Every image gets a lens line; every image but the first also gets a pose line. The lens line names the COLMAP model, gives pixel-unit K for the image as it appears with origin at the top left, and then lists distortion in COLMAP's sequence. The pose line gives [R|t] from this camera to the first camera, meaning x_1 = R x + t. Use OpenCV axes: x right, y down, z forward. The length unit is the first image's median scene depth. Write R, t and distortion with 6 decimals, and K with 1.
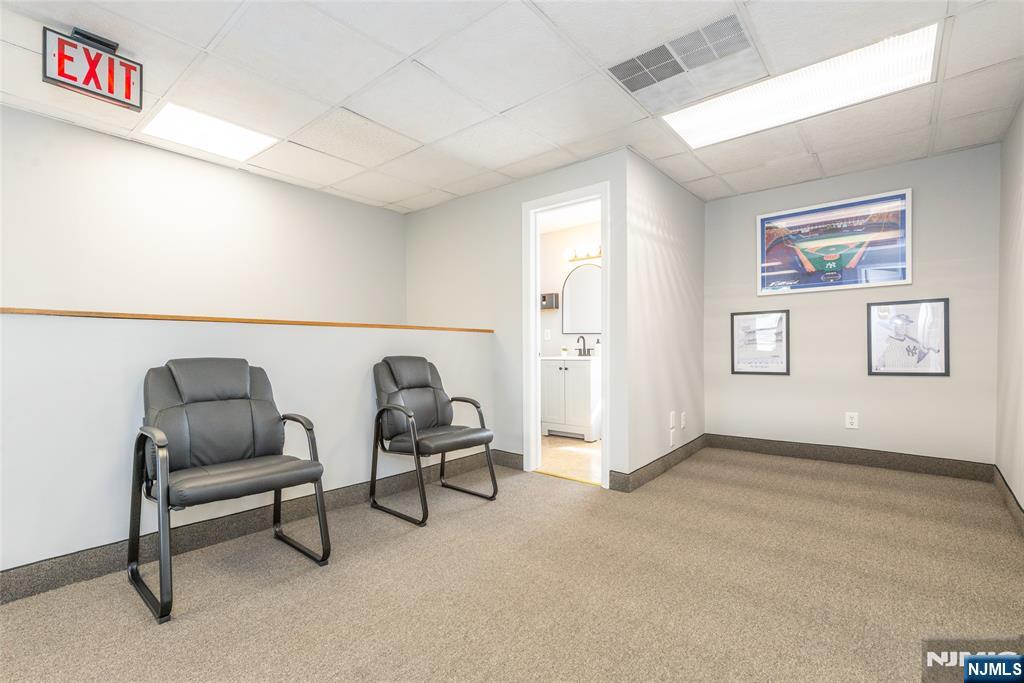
lens RADIAL K [[450.5, 0, 511.5], [0, 450.5, 347.6], [0, 0, 1]] dist [0.015695, 0.000166]
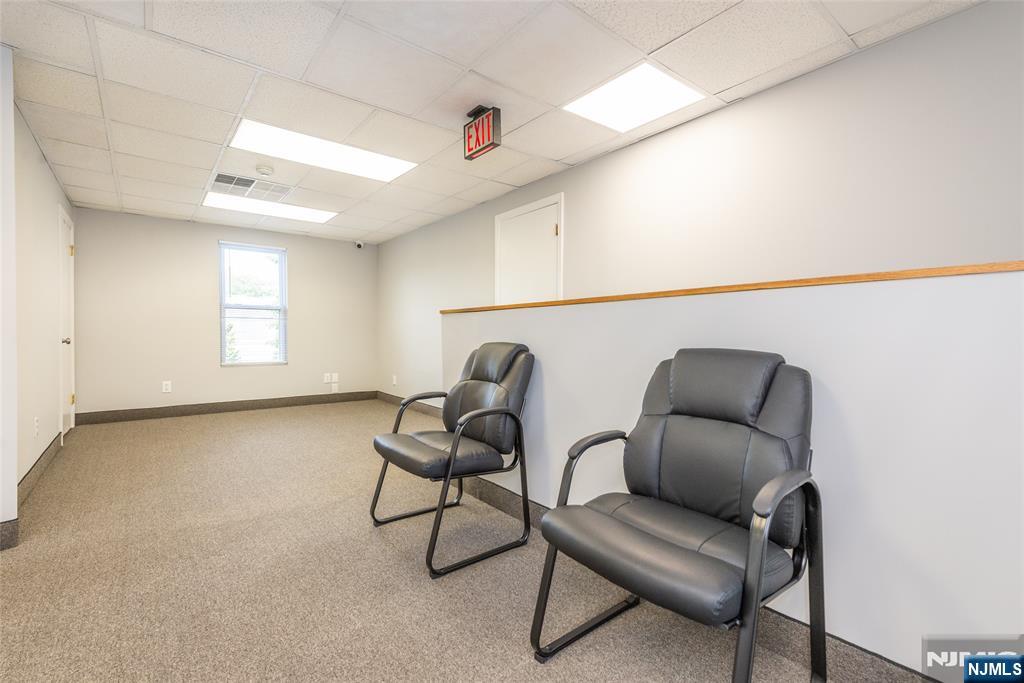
lens RADIAL K [[450.5, 0, 507.1], [0, 450.5, 341.9], [0, 0, 1]] dist [0.015695, 0.000166]
pose [[-0.192537, 0.016812, -0.981146, 0.426173], [0.006475, 0.999853, 0.015862, 0.004301], [0.981268, -0.003299, -0.192618, 1.333544]]
